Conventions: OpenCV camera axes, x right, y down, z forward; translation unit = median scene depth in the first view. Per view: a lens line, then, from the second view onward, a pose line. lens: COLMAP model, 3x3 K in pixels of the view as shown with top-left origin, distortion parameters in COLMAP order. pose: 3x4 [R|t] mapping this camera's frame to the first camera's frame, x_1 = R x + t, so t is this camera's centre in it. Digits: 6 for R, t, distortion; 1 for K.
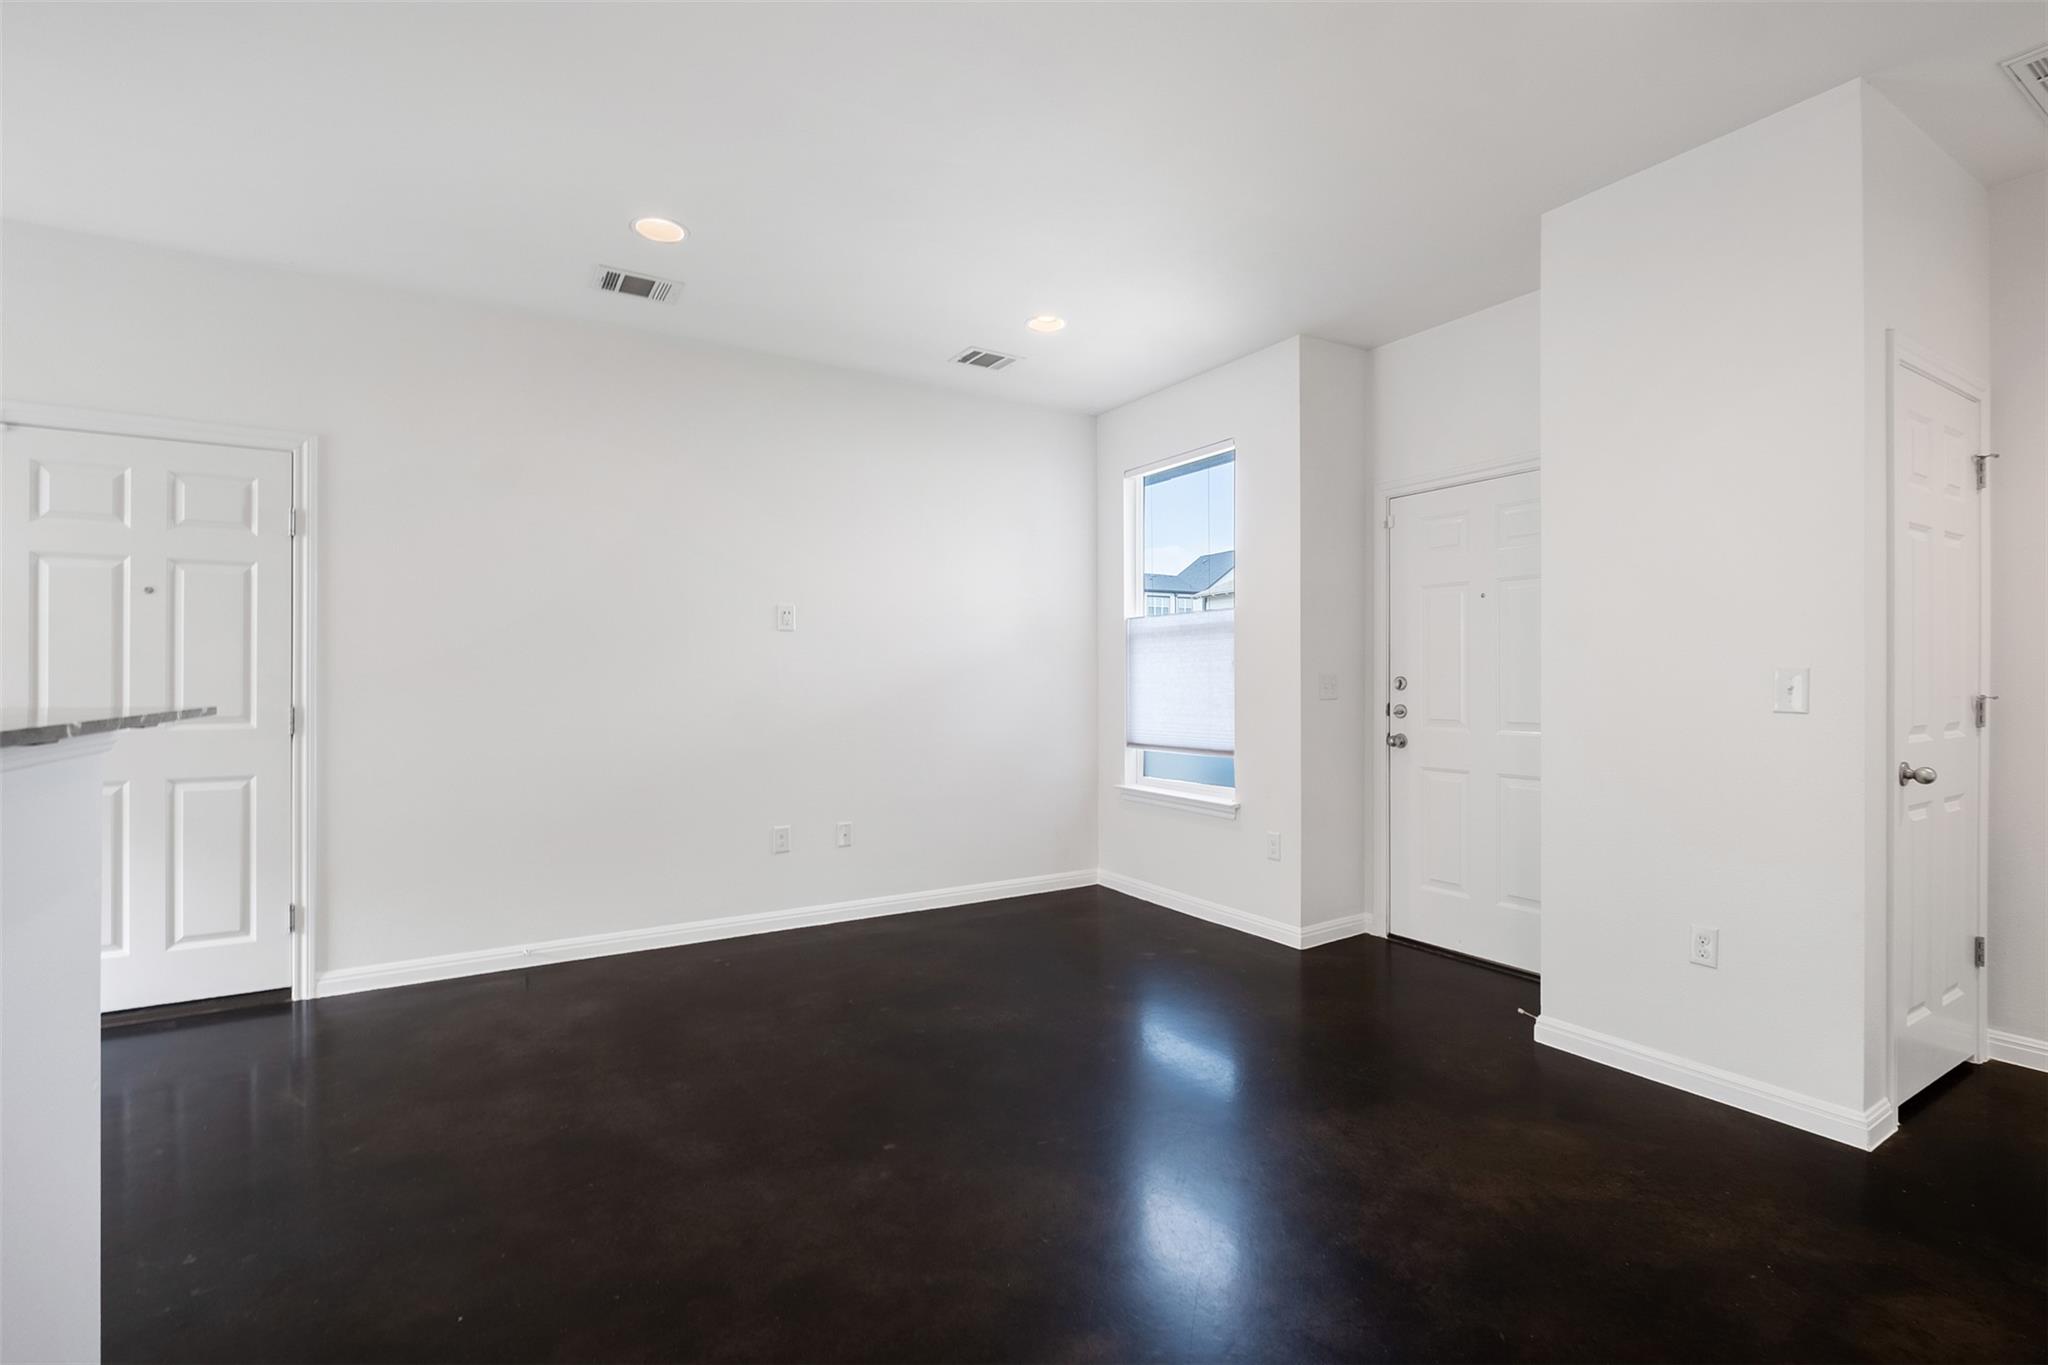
lens RADIAL K [[918.1, 0, 1027.4], [0, 918.1, 681.8], [0, 0, 1]] dist [0.000521, -0.007629]
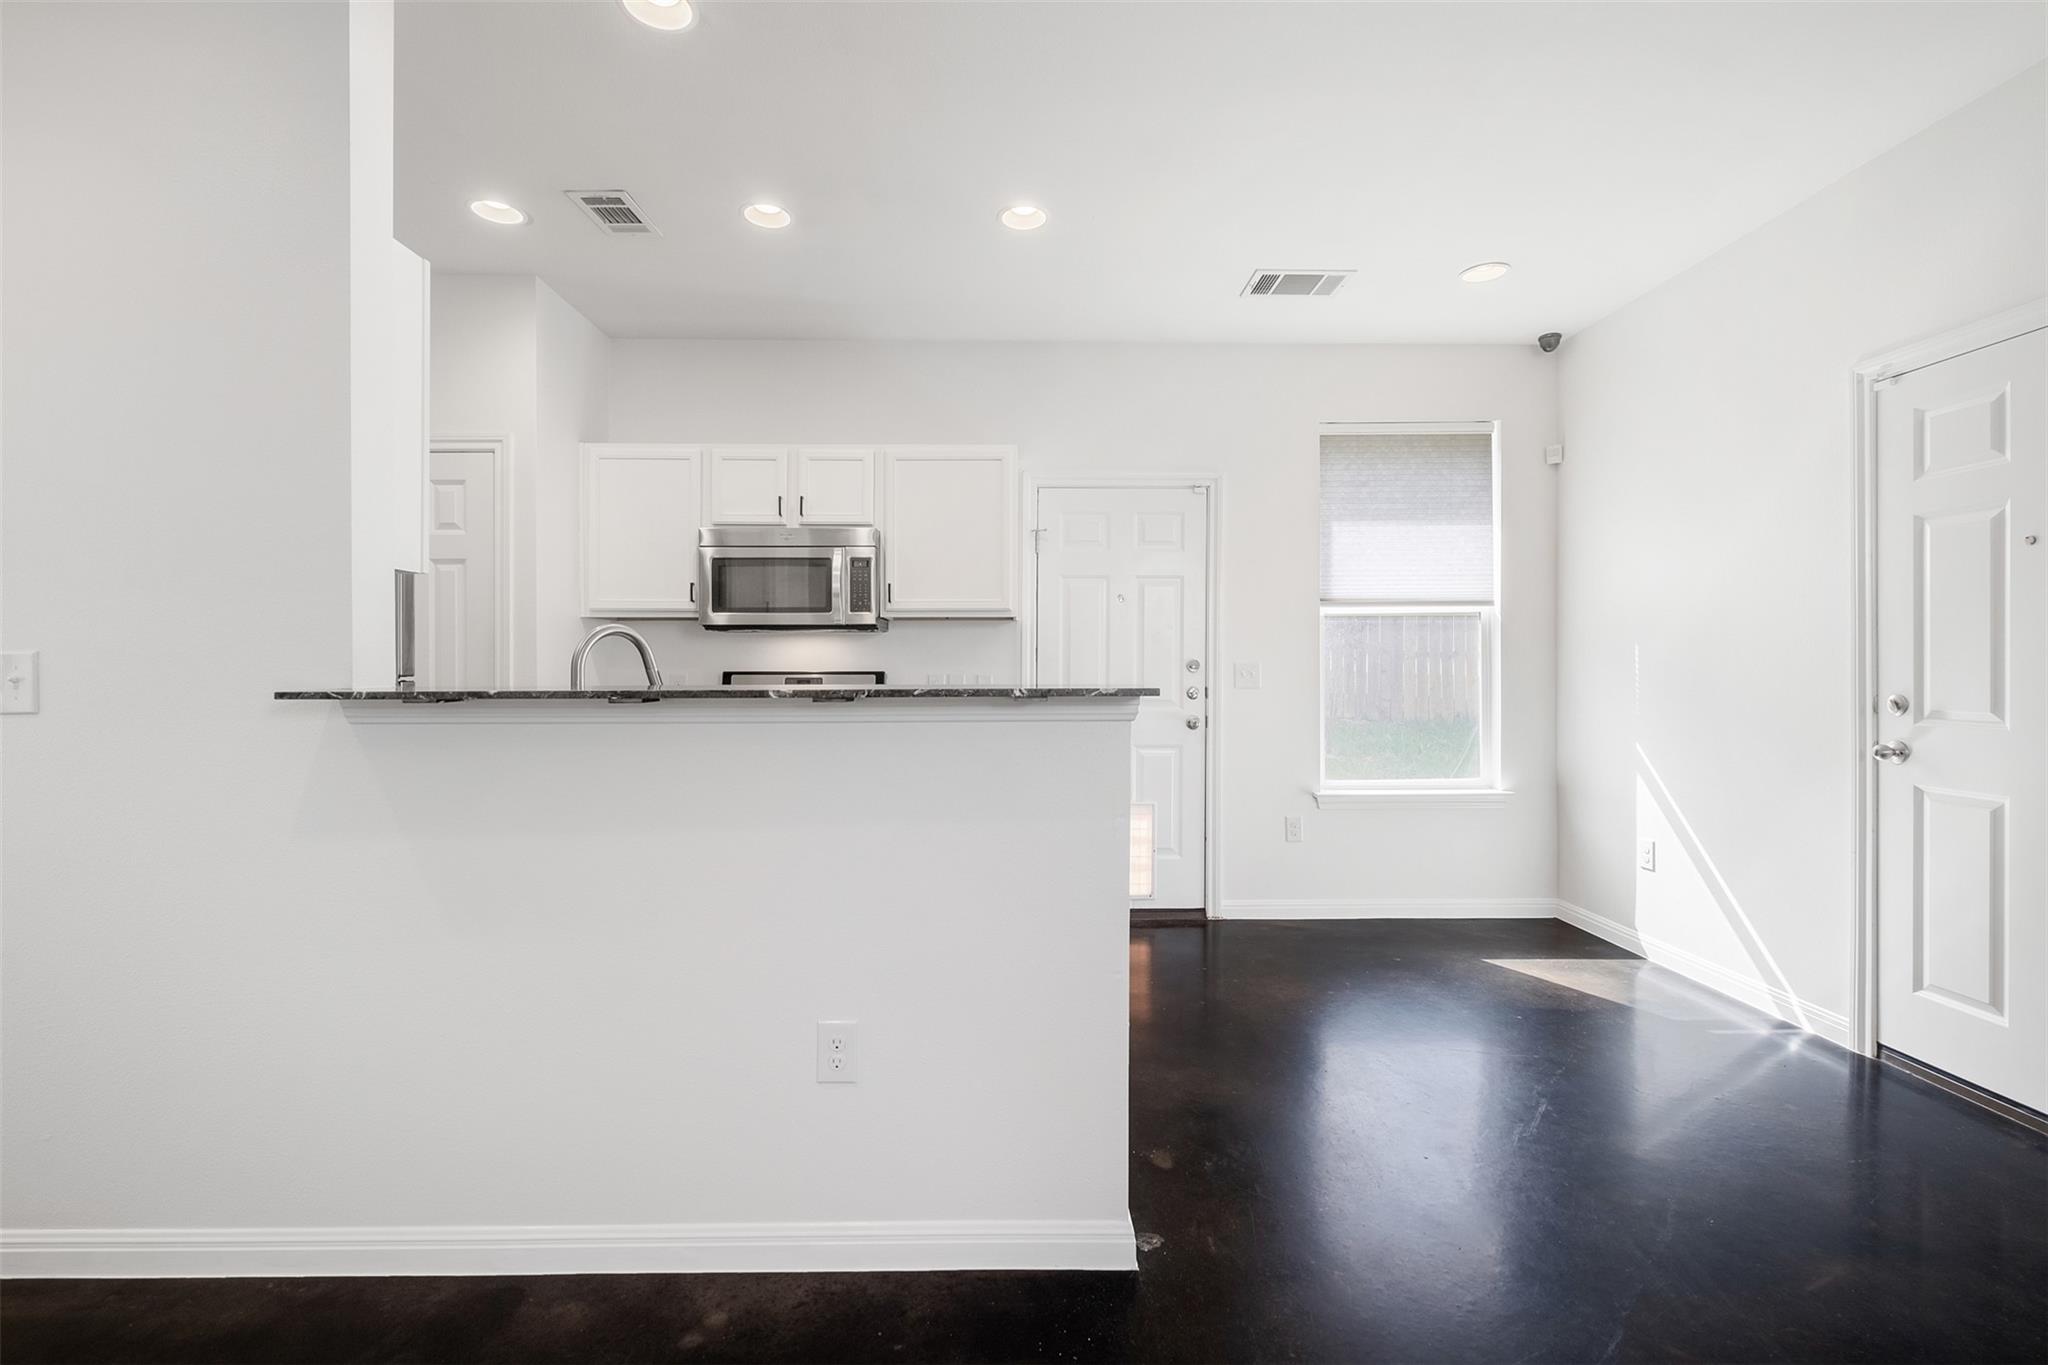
lens RADIAL K [[889.6, 0, 1027.2], [0, 889.6, 668.0], [0, 0, 1]] dist [-0.000668, -0.006022]
pose [[-0.512544, 0.001828, -0.858659, 0.049201], [0.001003, 0.999998, 0.001530, 0.000349], [0.858661, -0.000077, -0.512545, 0.555359]]
